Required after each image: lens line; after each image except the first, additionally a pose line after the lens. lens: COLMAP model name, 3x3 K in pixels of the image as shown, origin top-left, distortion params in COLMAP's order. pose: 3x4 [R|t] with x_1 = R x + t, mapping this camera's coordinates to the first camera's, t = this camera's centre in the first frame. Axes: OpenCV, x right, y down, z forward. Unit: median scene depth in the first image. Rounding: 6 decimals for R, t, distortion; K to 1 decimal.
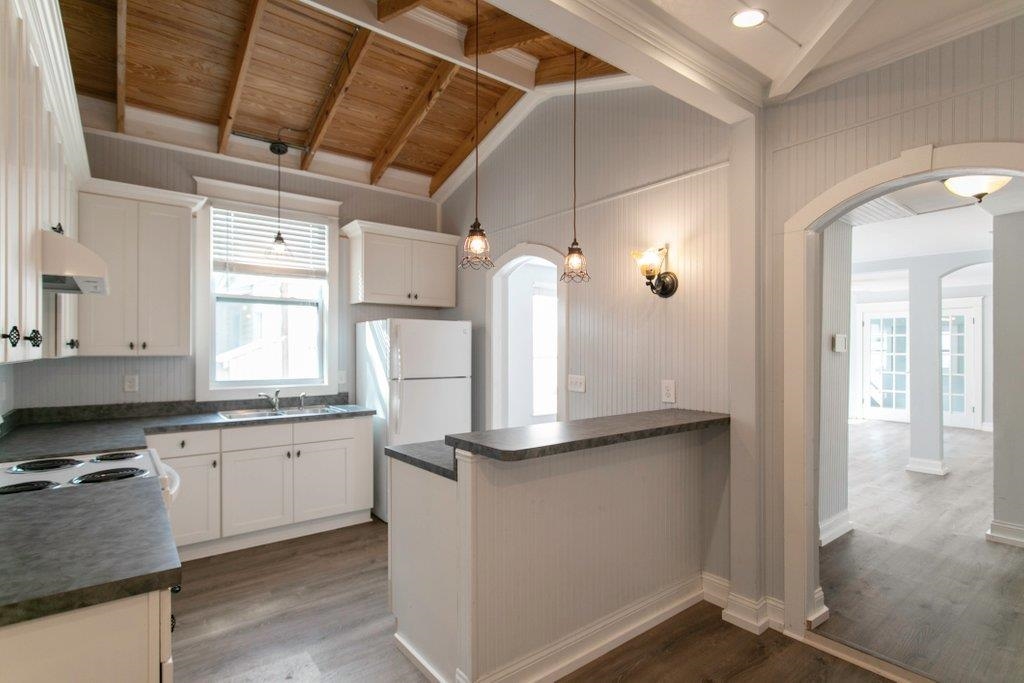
lens RADIAL K [[494.3, 0, 510.3], [0, 494.3, 347.9], [0, 0, 1]] dist [0.003030, -0.000470]
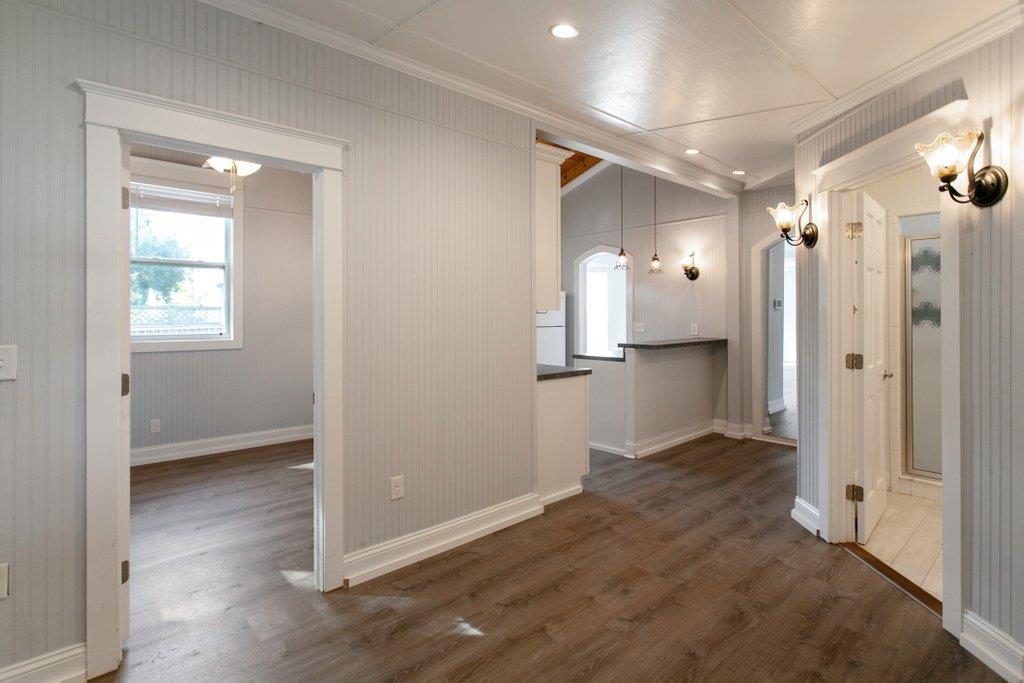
lens RADIAL K [[522.8, 0, 525.6], [0, 522.8, 315.3], [0, 0, 1]] dist [-0.002750, 0.000482]
pose [[0.992658, -0.008302, 0.120671, -0.456494], [0.007963, 0.999963, 0.003294, 0.017545], [-0.120694, -0.002308, 0.992687, -0.744832]]
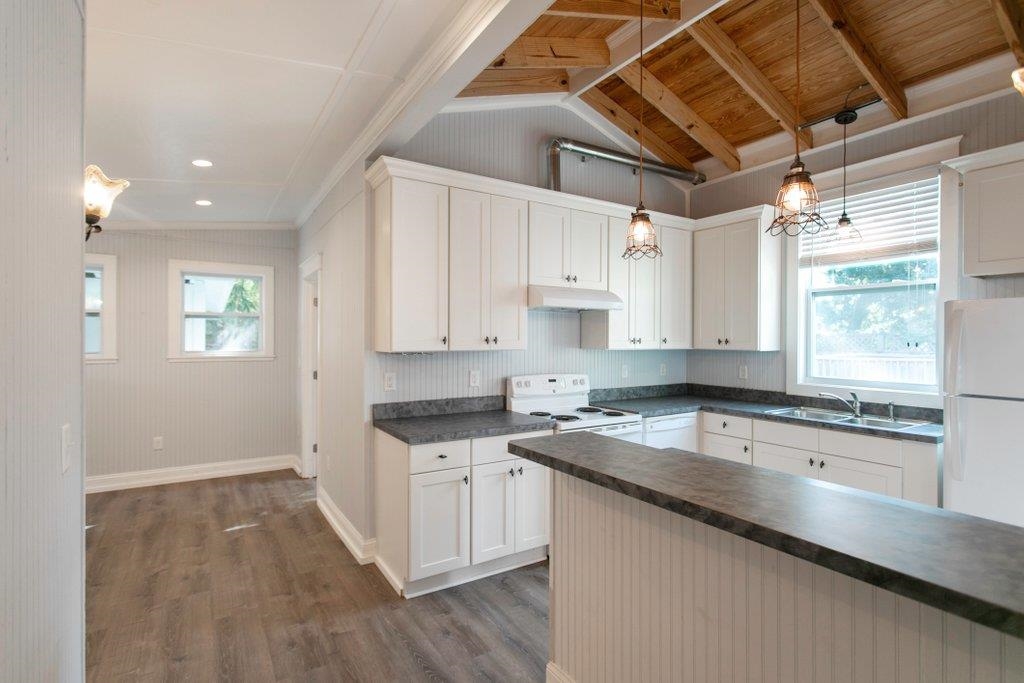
lens RADIAL K [[494.3, 0, 489.8], [0, 494.3, 341.1], [0, 0, 1]] dist [0.003030, -0.000470]
pose [[-0.105223, 0.003890, -0.994441, 0.494194], [0.000659, 0.999992, 0.003841, -0.009944], [0.994448, -0.000252, -0.105225, 0.481749]]
